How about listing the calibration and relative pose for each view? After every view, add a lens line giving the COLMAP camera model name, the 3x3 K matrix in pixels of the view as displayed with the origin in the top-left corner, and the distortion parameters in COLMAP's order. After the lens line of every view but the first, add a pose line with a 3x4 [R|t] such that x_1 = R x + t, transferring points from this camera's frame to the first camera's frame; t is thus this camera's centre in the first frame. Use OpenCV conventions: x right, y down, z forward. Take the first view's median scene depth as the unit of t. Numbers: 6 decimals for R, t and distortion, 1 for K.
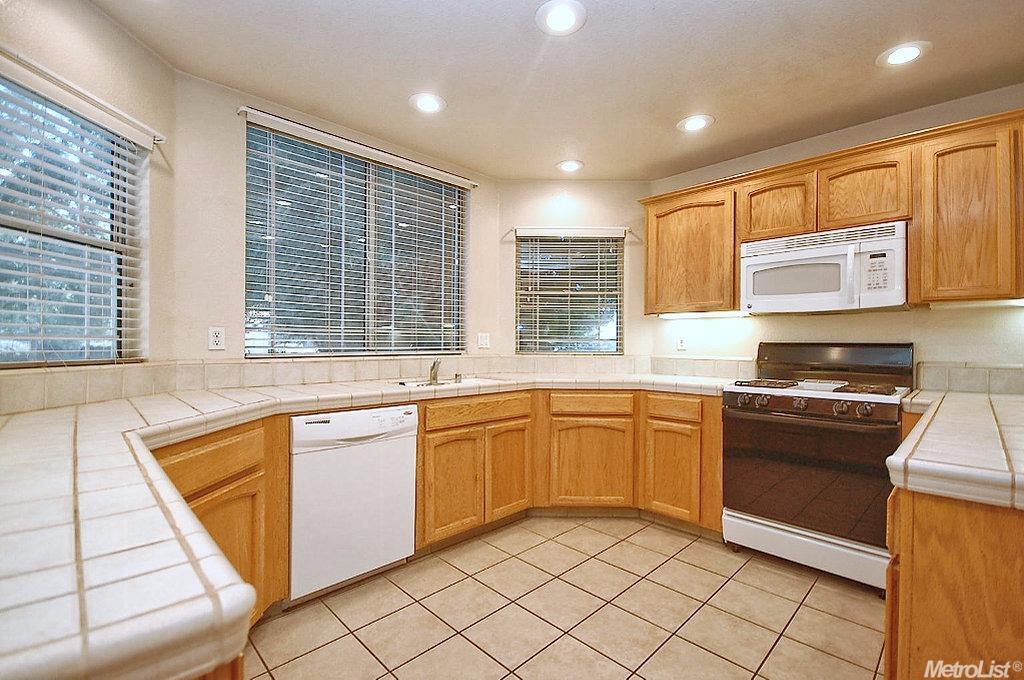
lens RADIAL K [[450.4, 0, 515.1], [0, 450.4, 343.8], [0, 0, 1]] dist [0.007884, -0.006375]
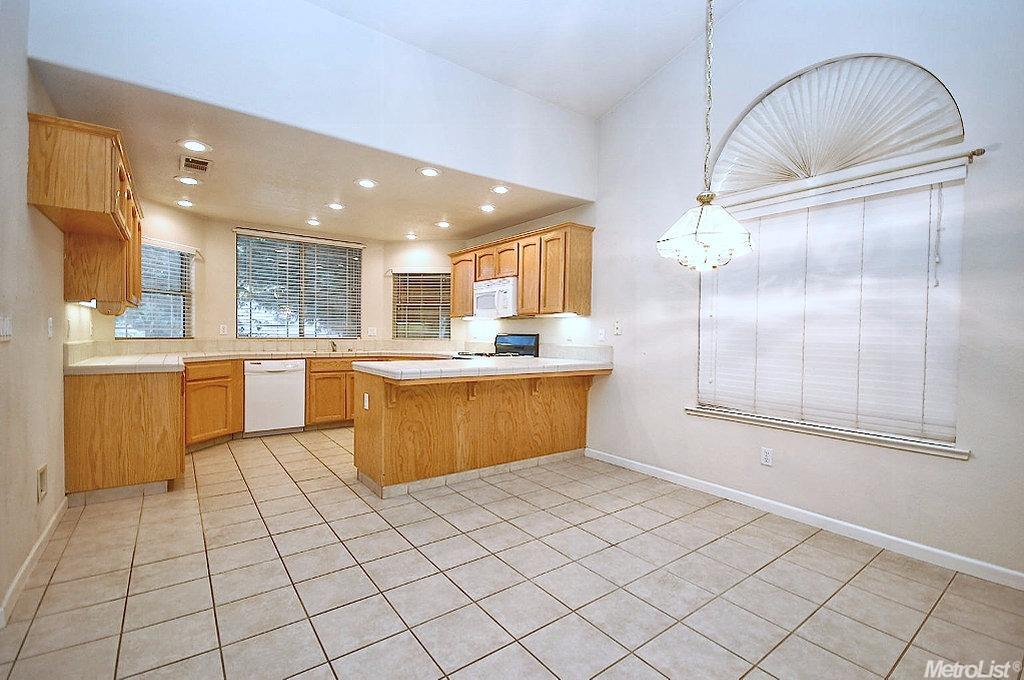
lens RADIAL K [[450.4, 0, 514.0], [0, 450.4, 344.4], [0, 0, 1]] dist [0.007884, -0.006375]
pose [[0.990238, 0.011227, -0.138935, 1.054999], [-0.008522, 0.999763, 0.020046, 0.005117], [0.139127, -0.018666, 0.990099, -1.012340]]
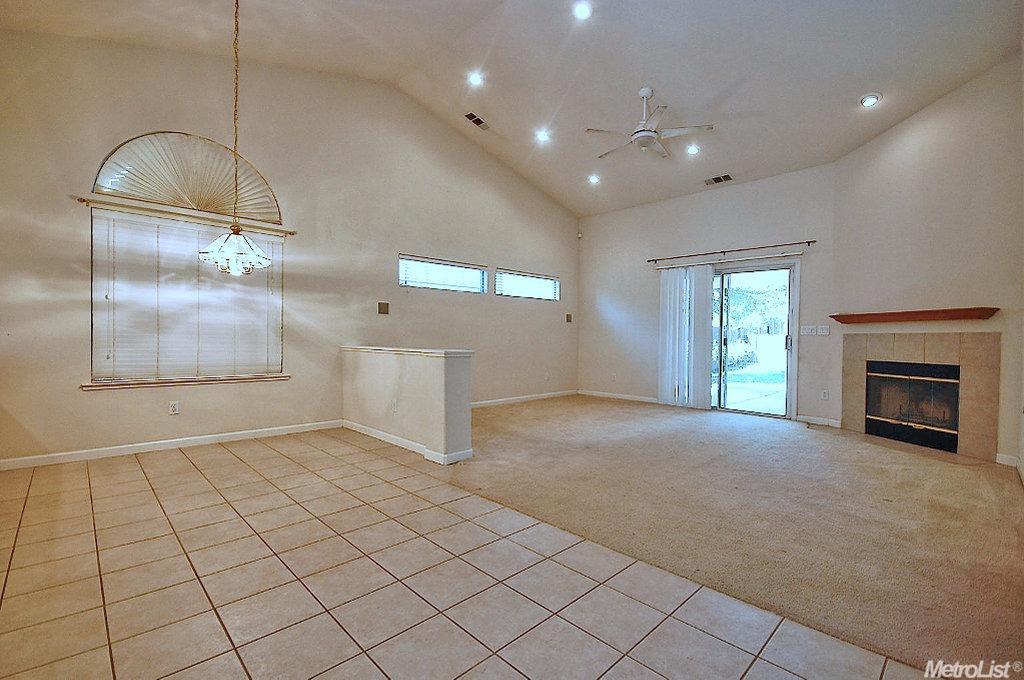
lens RADIAL K [[450.4, 0, 517.9], [0, 450.4, 341.9], [0, 0, 1]] dist [0.007884, -0.006375]
pose [[0.007442, -0.015585, 0.999851, -0.075604], [-0.007126, 0.999852, 0.015638, 0.055006], [-0.999947, -0.007241, 0.007330, -0.967464]]
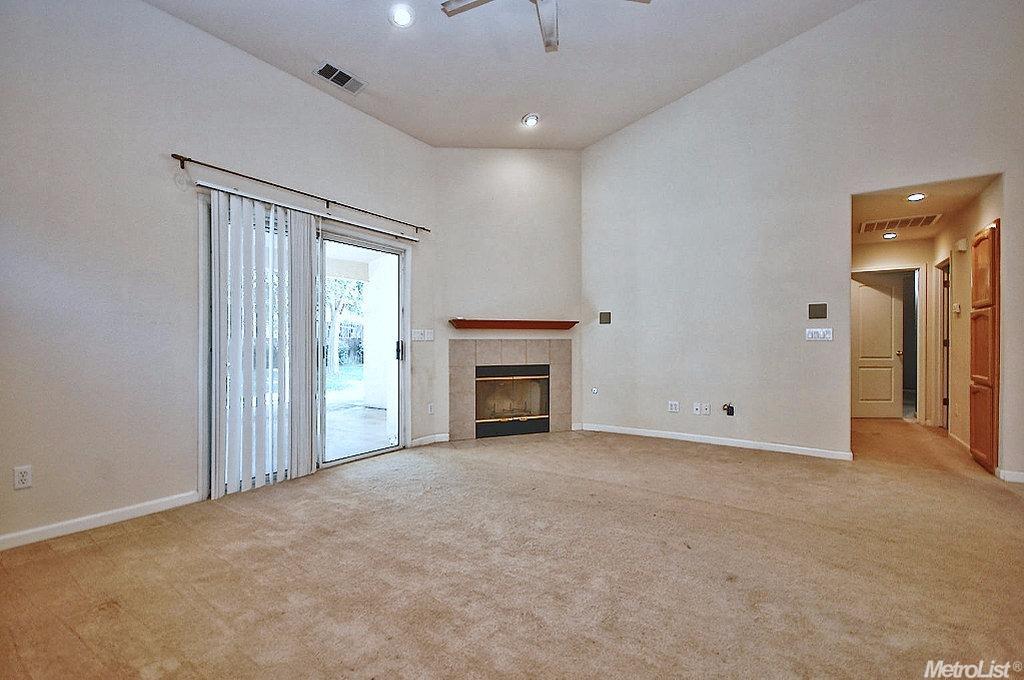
lens RADIAL K [[450.4, 0, 506.9], [0, 450.4, 346.5], [0, 0, 1]] dist [0.007884, -0.006375]
pose [[-0.985970, -0.003875, -0.166879, 2.183696], [-0.005957, 0.999911, 0.011977, 0.045438], [0.166818, 0.012803, -0.985905, -0.486204]]
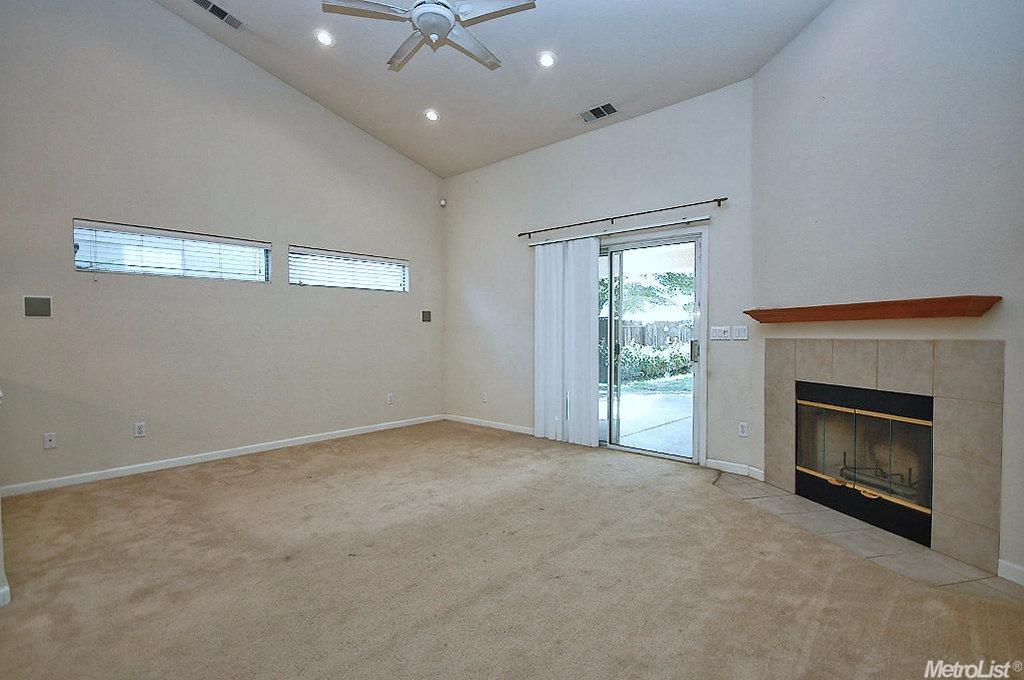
lens RADIAL K [[491.4, 0, 512.4], [0, 491.4, 343.0], [0, 0, 1]] dist [0.012407, 0.002788]
pose [[-0.044617, -0.025635, 0.998675, 0.586506], [0.007030, 0.999638, 0.025974, 0.007654], [-0.998979, 0.008179, -0.044421, -1.646373]]
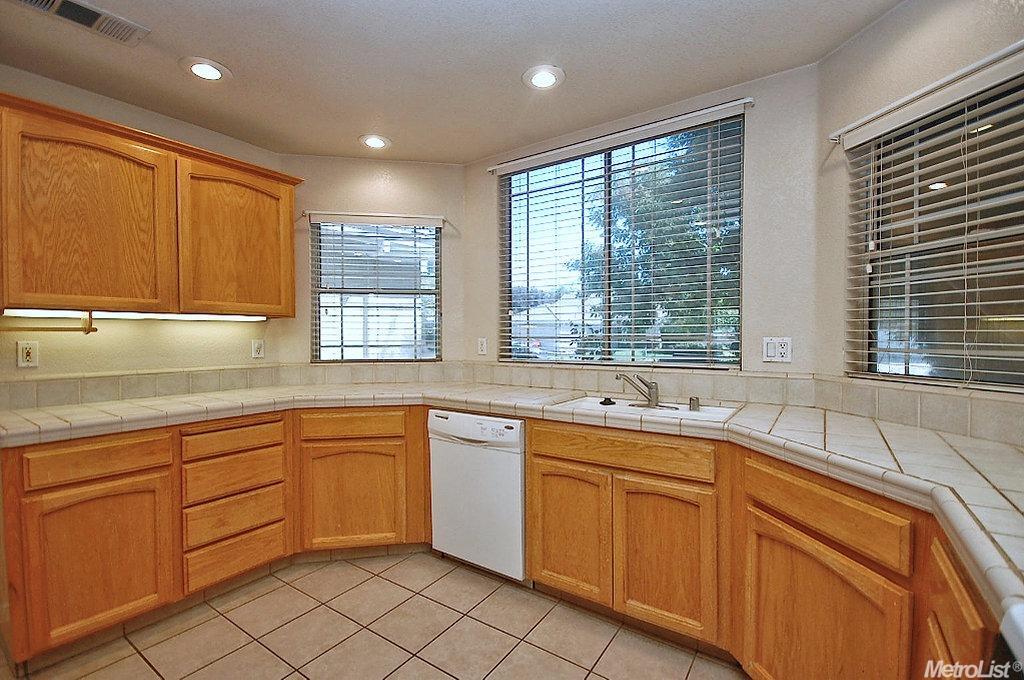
lens RADIAL K [[450.4, 0, 515.3], [0, 450.4, 341.9], [0, 0, 1]] dist [0.007884, -0.006375]
pose [[0.190432, 0.008646, -0.981662, 0.647418], [0.002028, 0.999956, 0.009200, -0.034393], [0.981698, -0.003742, 0.190406, 0.763196]]
